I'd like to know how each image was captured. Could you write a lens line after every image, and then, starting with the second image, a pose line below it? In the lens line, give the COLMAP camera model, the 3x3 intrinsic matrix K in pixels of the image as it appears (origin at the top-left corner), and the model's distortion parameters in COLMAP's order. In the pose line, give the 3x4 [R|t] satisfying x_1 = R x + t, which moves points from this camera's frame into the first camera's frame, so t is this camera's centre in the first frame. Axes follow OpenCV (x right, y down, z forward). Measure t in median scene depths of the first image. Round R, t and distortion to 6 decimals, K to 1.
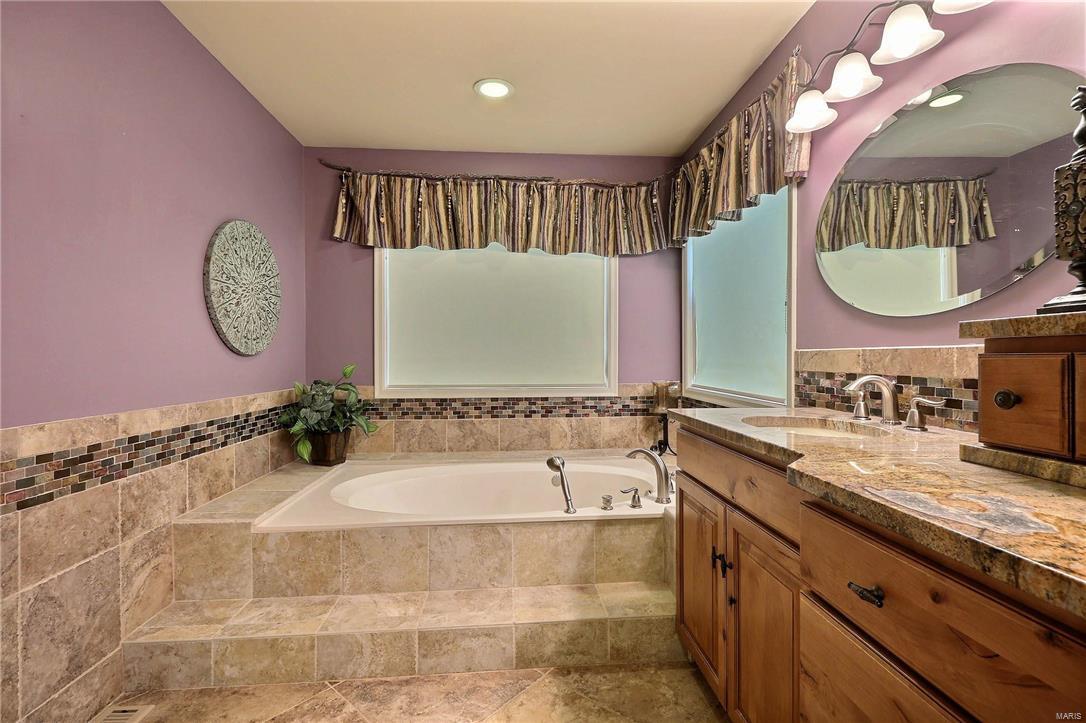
lens RADIAL K [[495.8, 0, 547.8], [0, 495.8, 356.5], [0, 0, 1]] dist [0.007231, -0.003635]
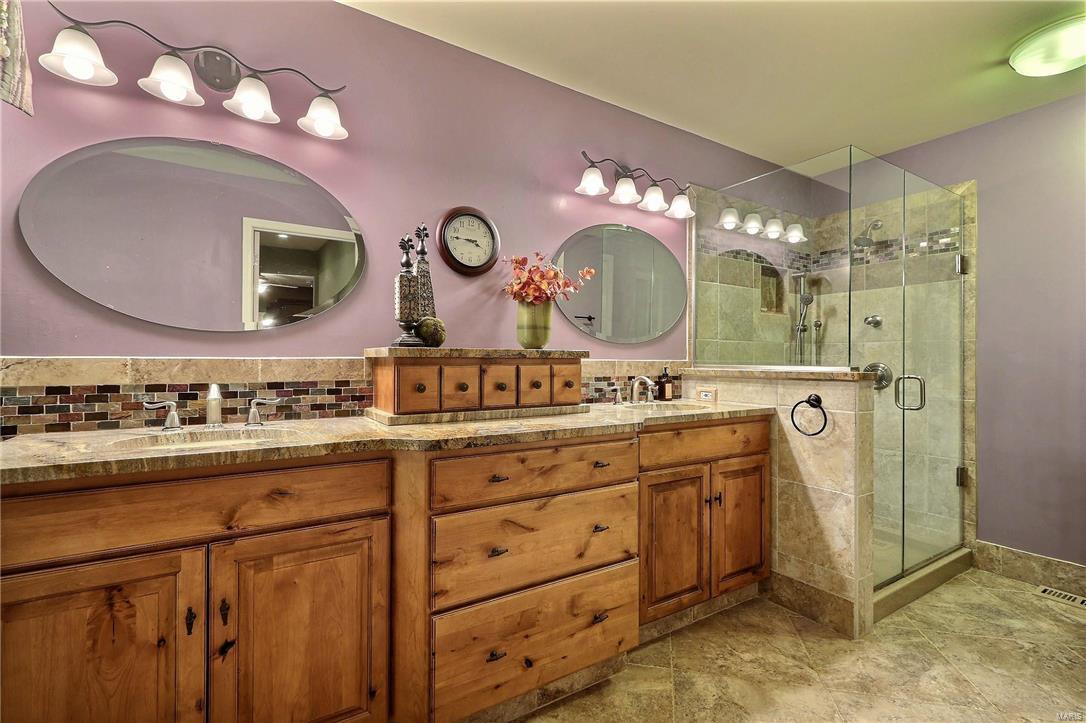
lens RADIAL K [[495.8, 0, 548.0], [0, 495.8, 362.5], [0, 0, 1]] dist [0.007231, -0.003635]
pose [[-0.469536, -0.005114, 0.882899, -0.661039], [-0.005723, 0.999980, 0.002749, -0.016390], [-0.882895, -0.003762, -0.469556, 0.887621]]
